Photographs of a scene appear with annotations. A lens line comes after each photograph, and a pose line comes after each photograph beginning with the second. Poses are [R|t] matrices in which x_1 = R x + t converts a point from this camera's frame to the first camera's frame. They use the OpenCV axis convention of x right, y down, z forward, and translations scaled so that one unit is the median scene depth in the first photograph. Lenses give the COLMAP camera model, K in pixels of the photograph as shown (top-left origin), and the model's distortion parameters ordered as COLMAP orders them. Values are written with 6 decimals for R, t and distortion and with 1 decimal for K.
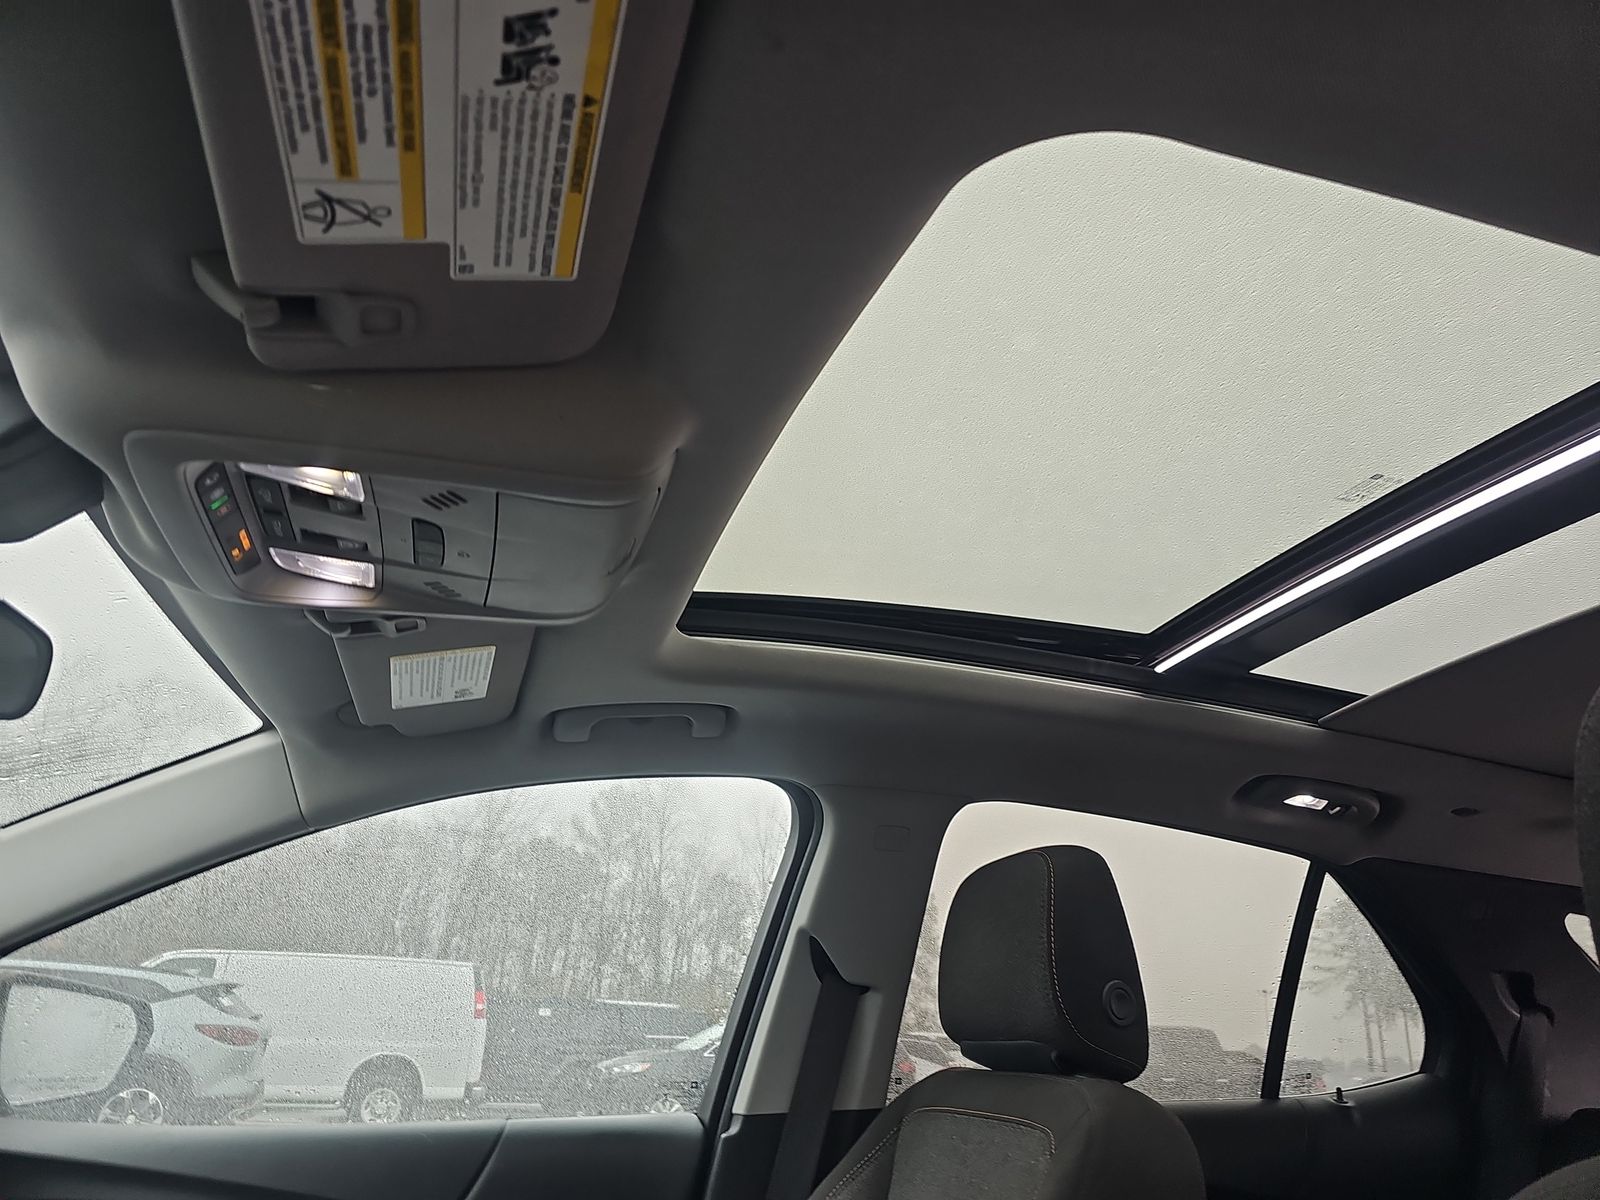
lens RADIAL K [[1058.6, 0, 800.0], [0, 1058.6, 600.0], [0, 0, 1]] dist [0.005556, 0.000780]
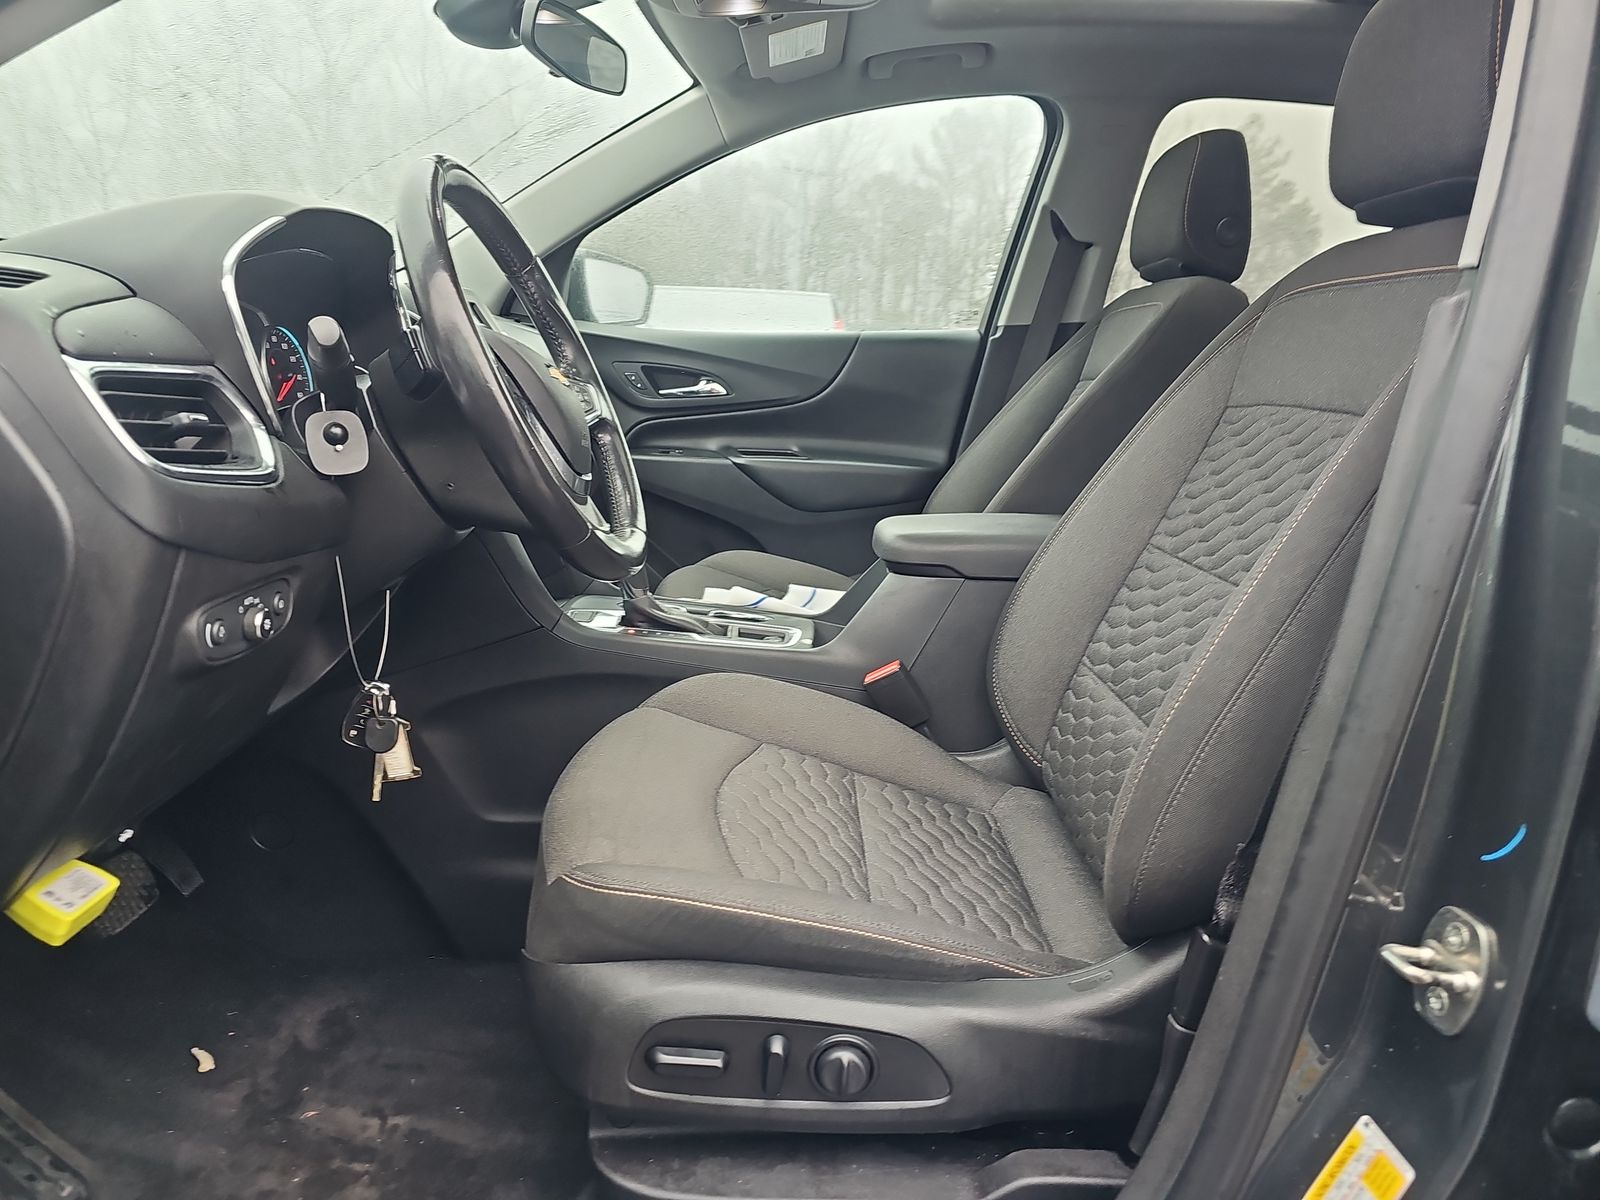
lens RADIAL K [[1063.9, 0, 800.0], [0, 1063.9, 600.0], [0, 0, 1]] dist [0.028939, 0.000037]
pose [[0.952050, 0.064713, -0.299019, 0.156078], [0.116477, 0.827101, 0.549851, -0.090696], [0.282902, -0.558315, 0.779904, -0.554657]]
